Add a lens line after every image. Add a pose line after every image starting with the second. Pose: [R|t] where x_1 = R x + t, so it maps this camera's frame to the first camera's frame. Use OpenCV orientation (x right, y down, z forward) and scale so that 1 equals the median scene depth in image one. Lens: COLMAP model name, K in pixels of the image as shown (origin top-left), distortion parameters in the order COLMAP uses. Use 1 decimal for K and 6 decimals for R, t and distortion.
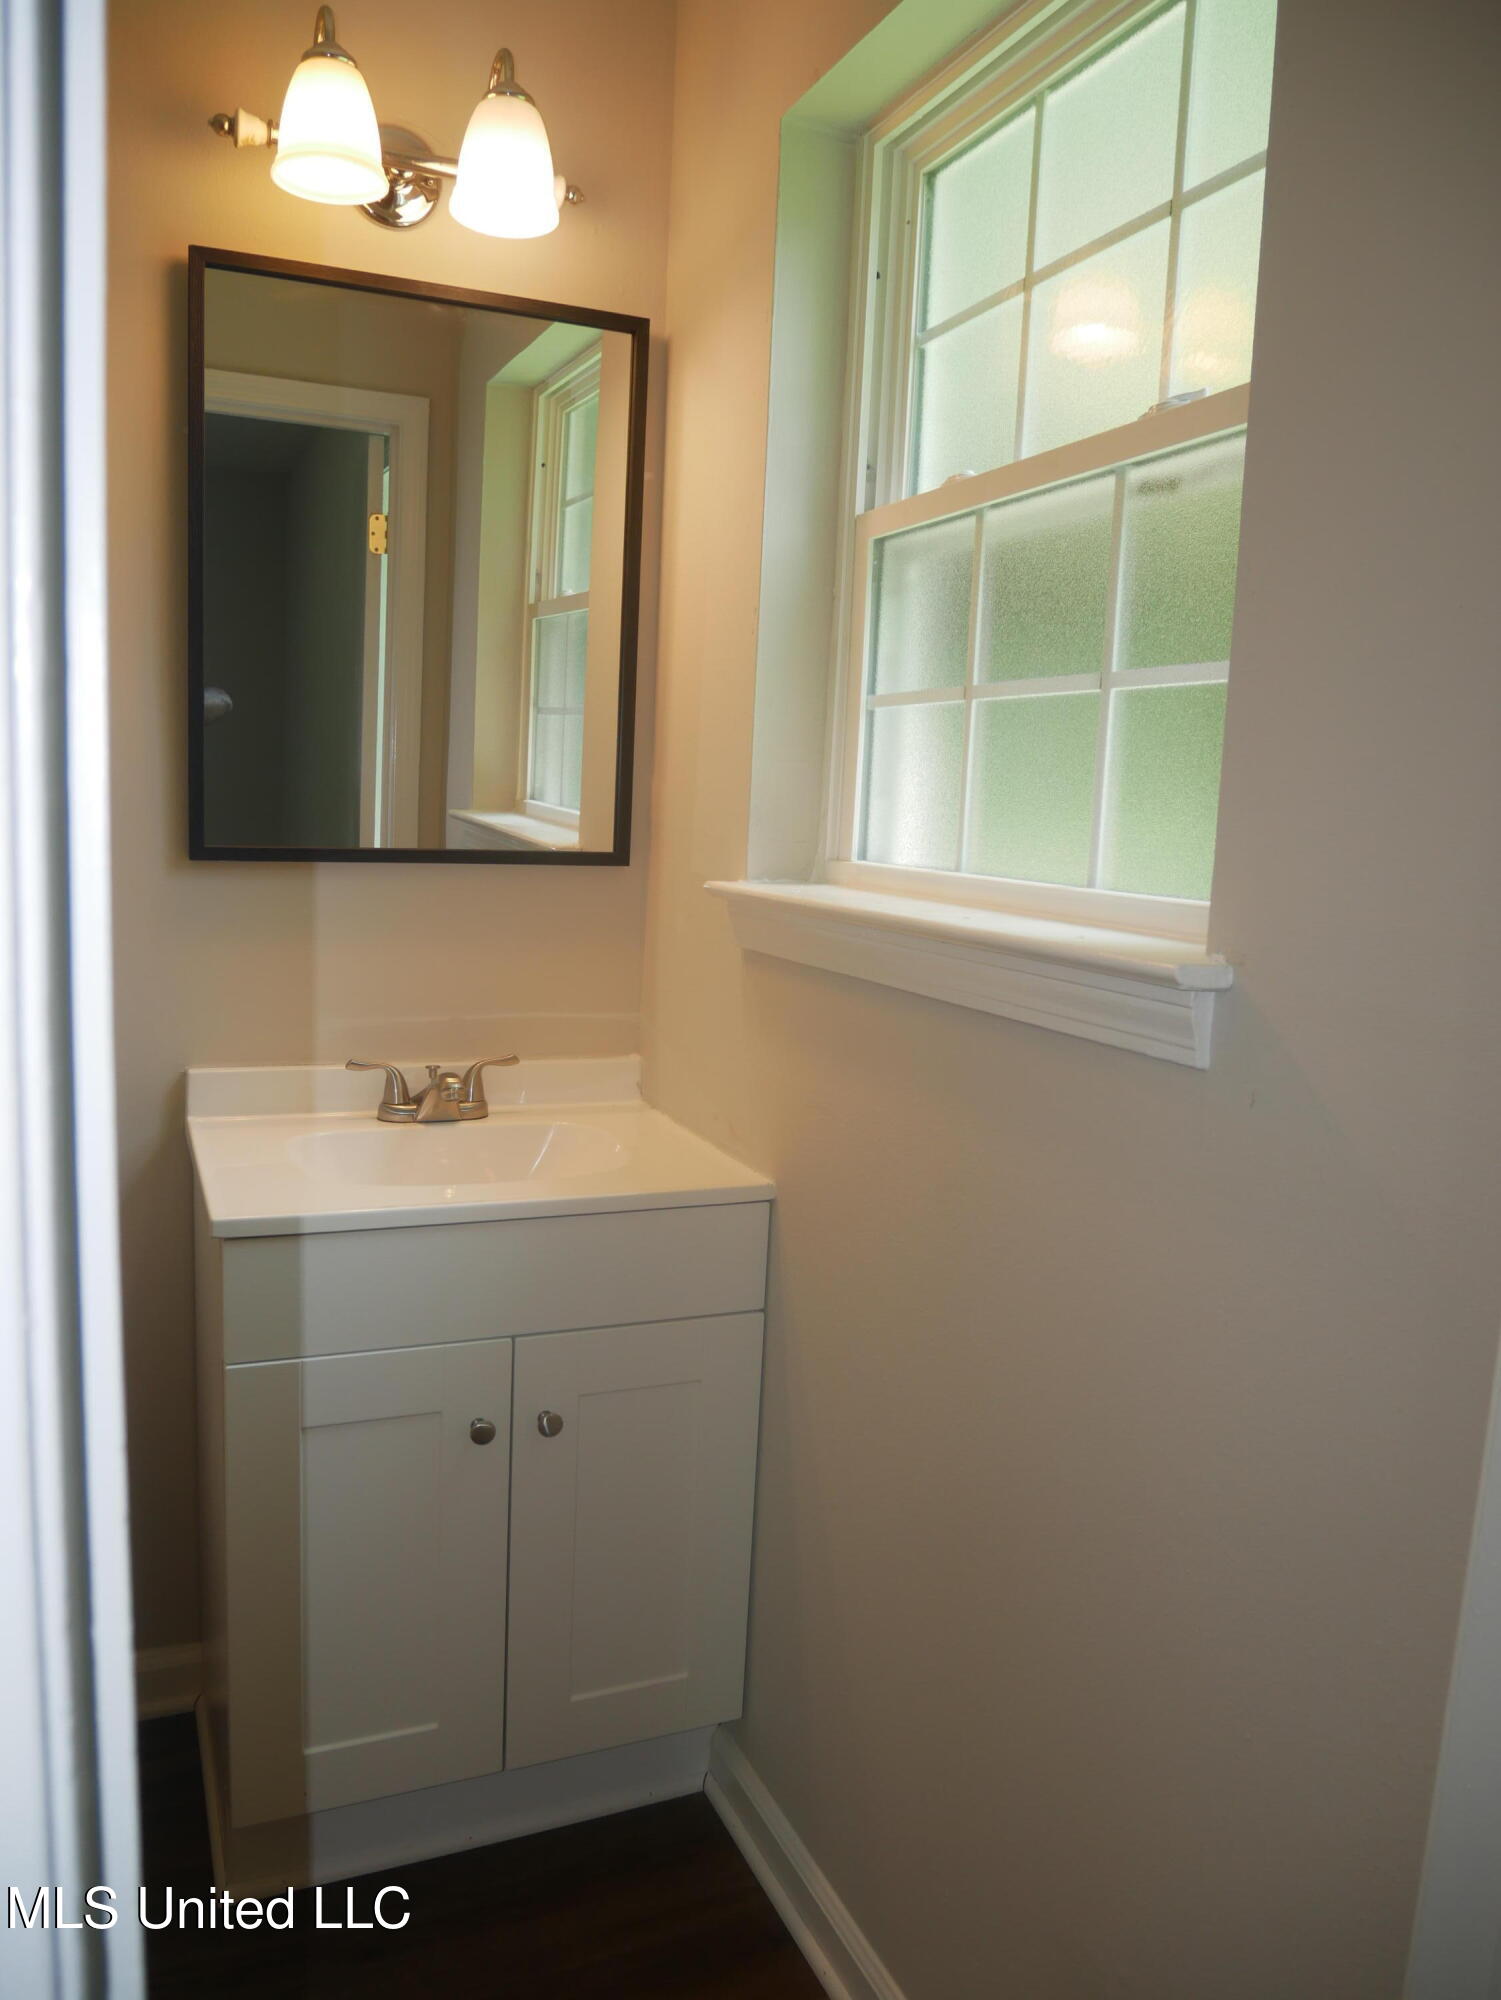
lens RADIAL K [[1445.9, 0, 750.5], [0, 1445.9, 1000.0], [0, 0, 1]] dist [-0.072723, 0.029395]
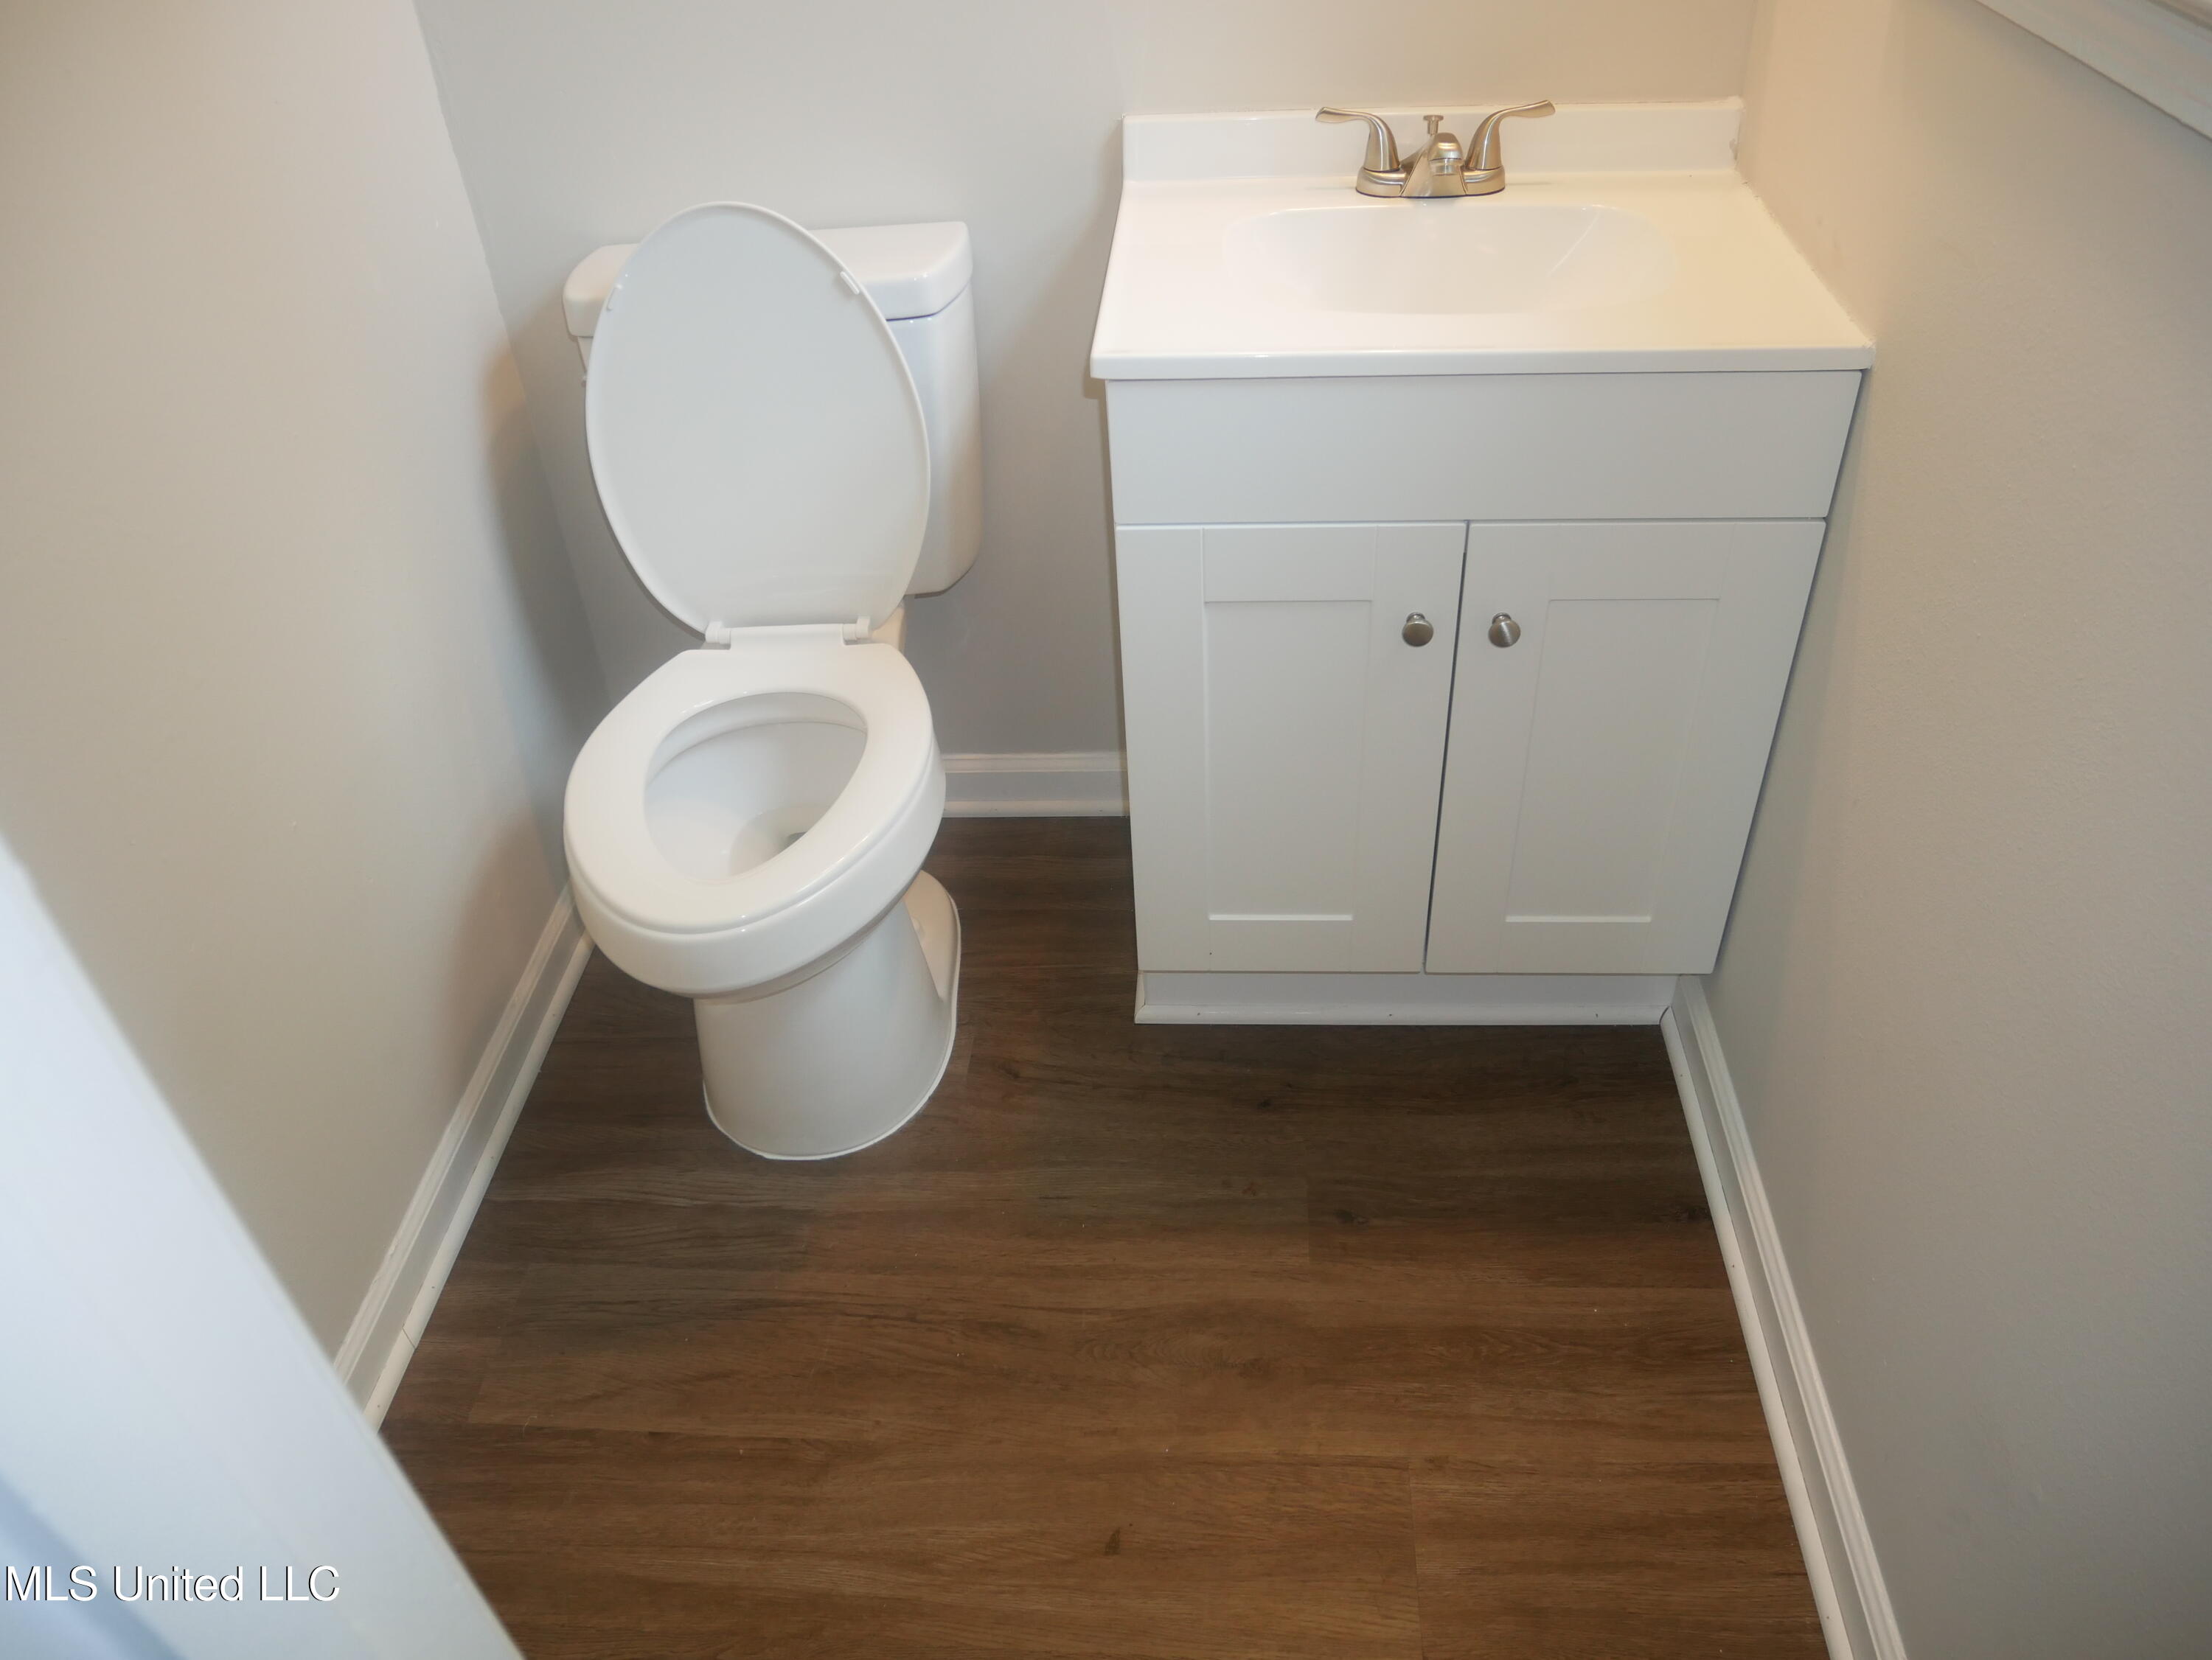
lens RADIAL K [[1598.9, 0, 1106.0], [0, 1598.9, 830.0], [0, 0, 1]] dist [-0.072723, 0.029395]
pose [[0.878423, 0.219212, -0.424639, 0.055667], [0.031523, 0.860069, 0.509204, -0.057022], [0.476843, -0.460682, 0.748594, 0.155527]]
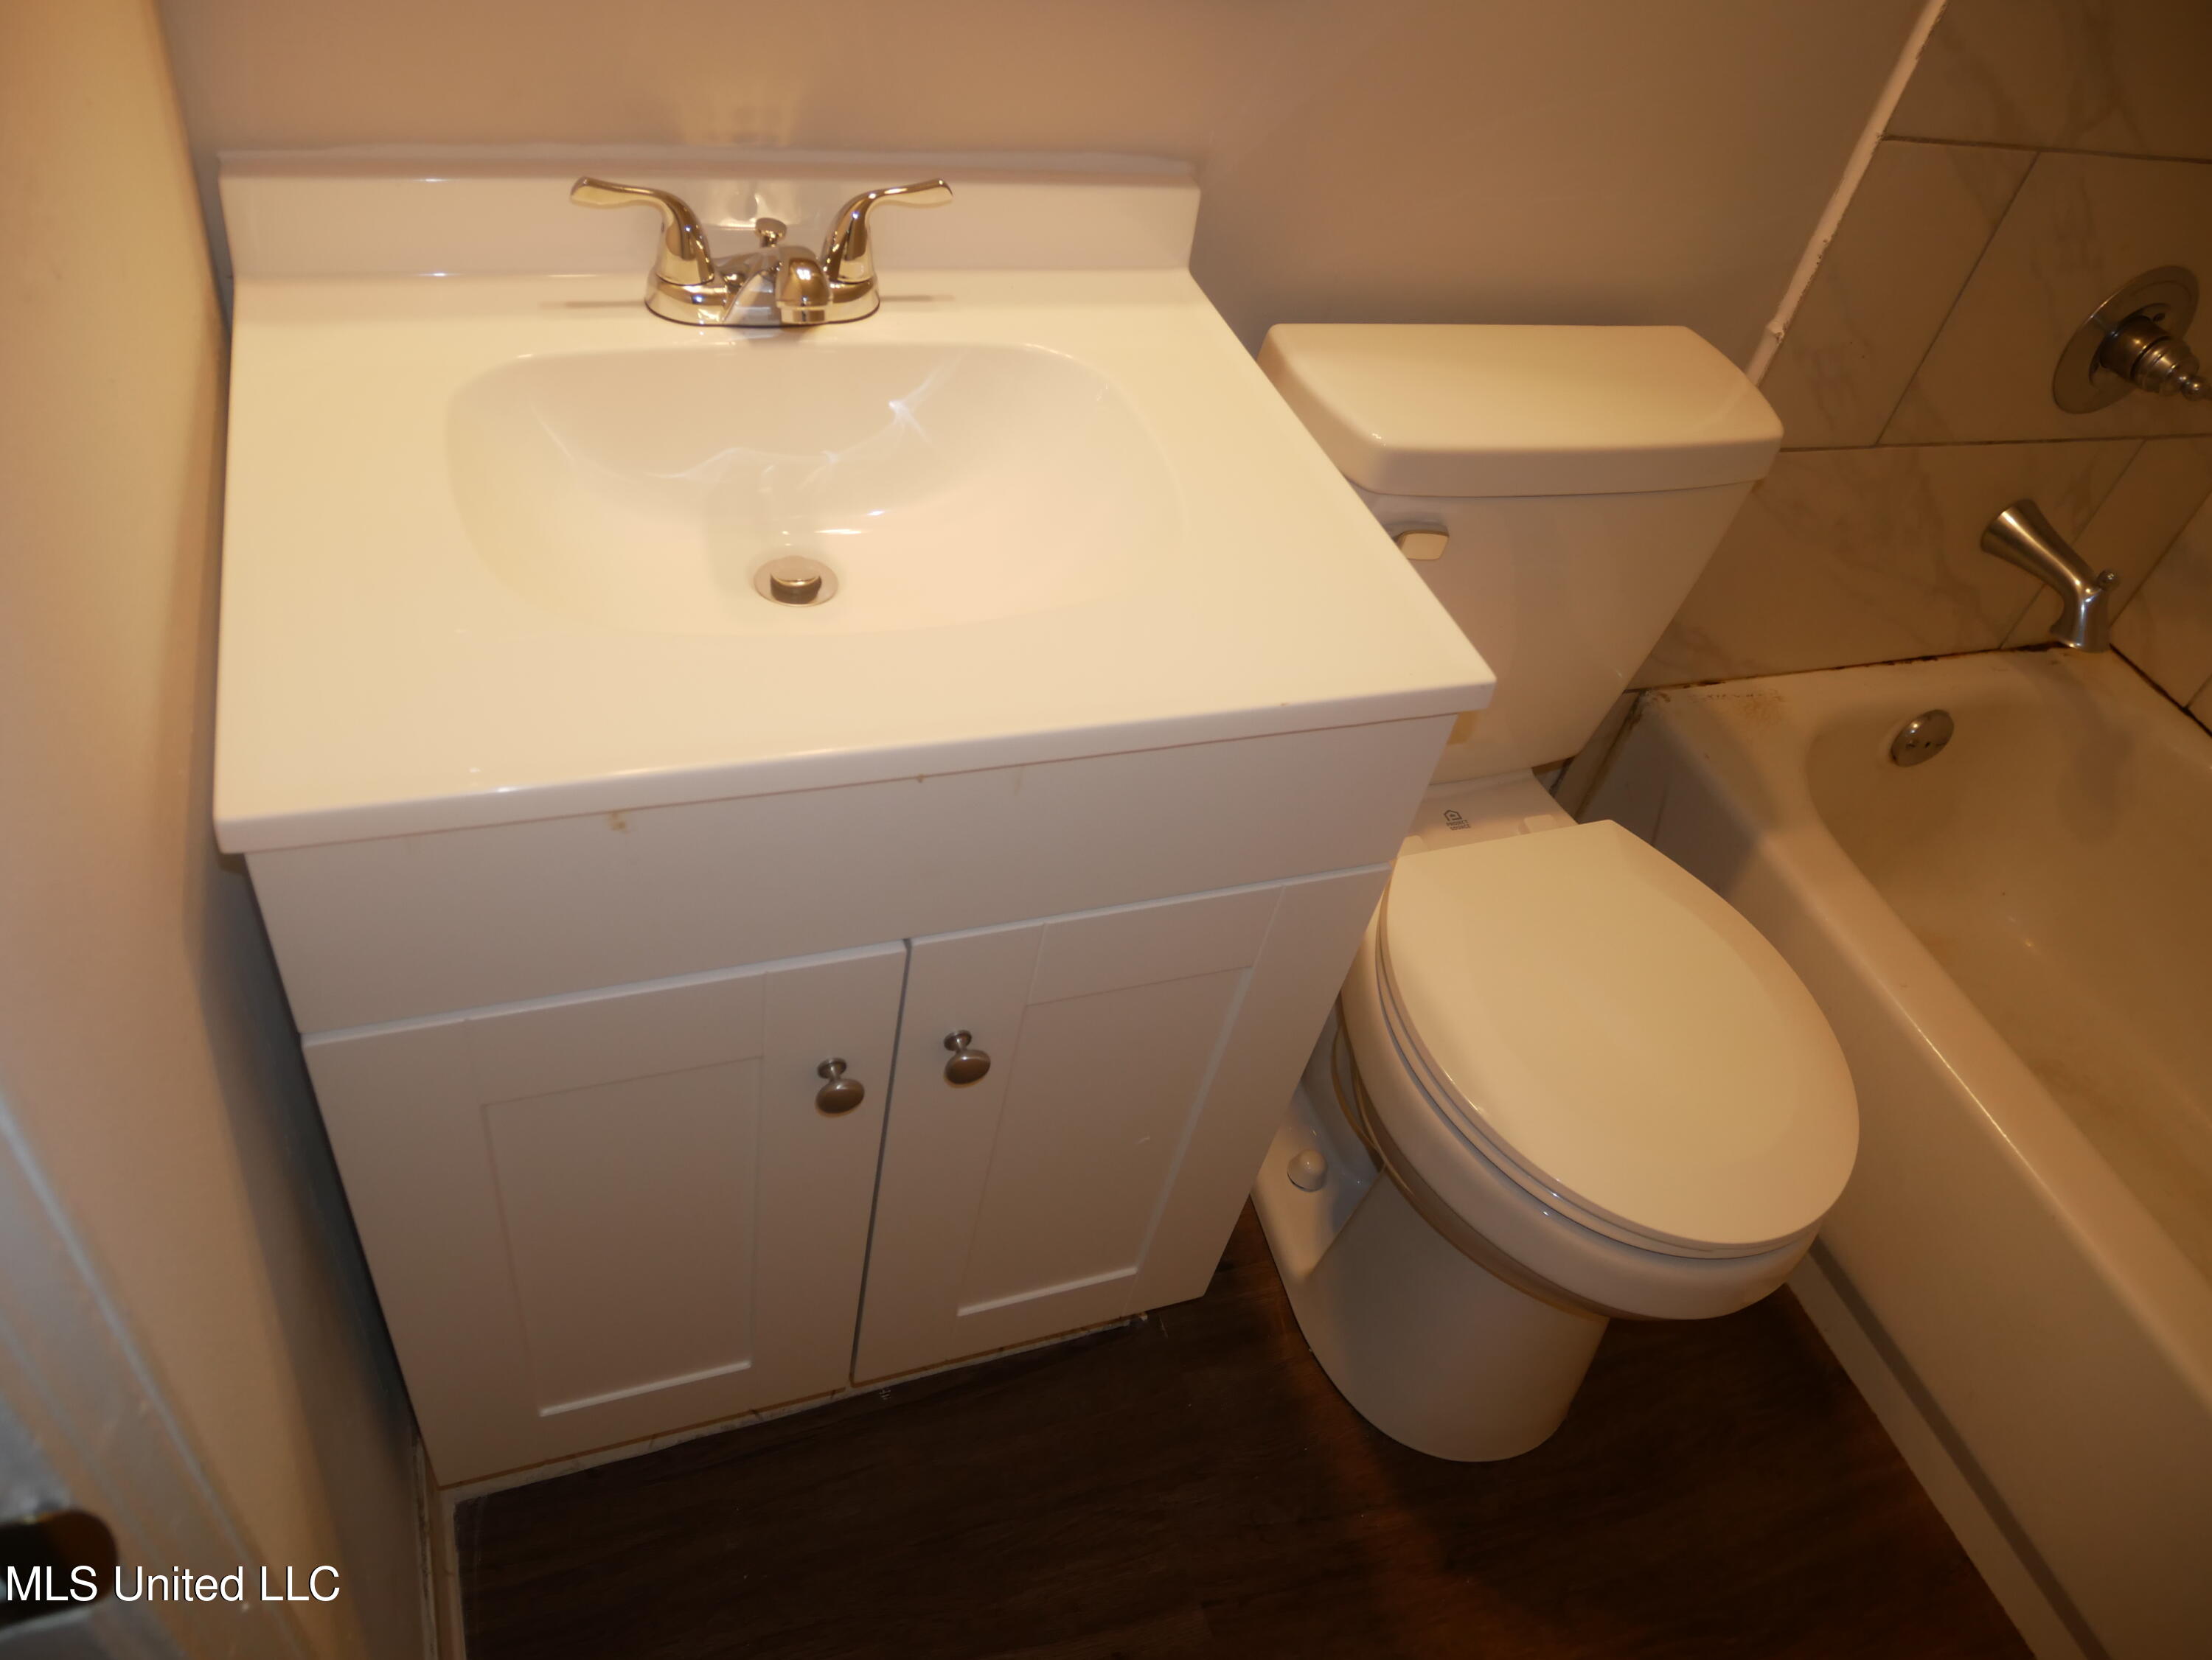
lens RADIAL K [[1598.9, 0, 1106.0], [0, 1598.9, 830.0], [0, 0, 1]] dist [-0.072723, 0.029395]
pose [[0.989219, 0.143171, 0.030797, -0.101495], [-0.133333, 0.793521, 0.593756, -0.111614], [0.060571, -0.591461, 0.804055, 0.496353]]
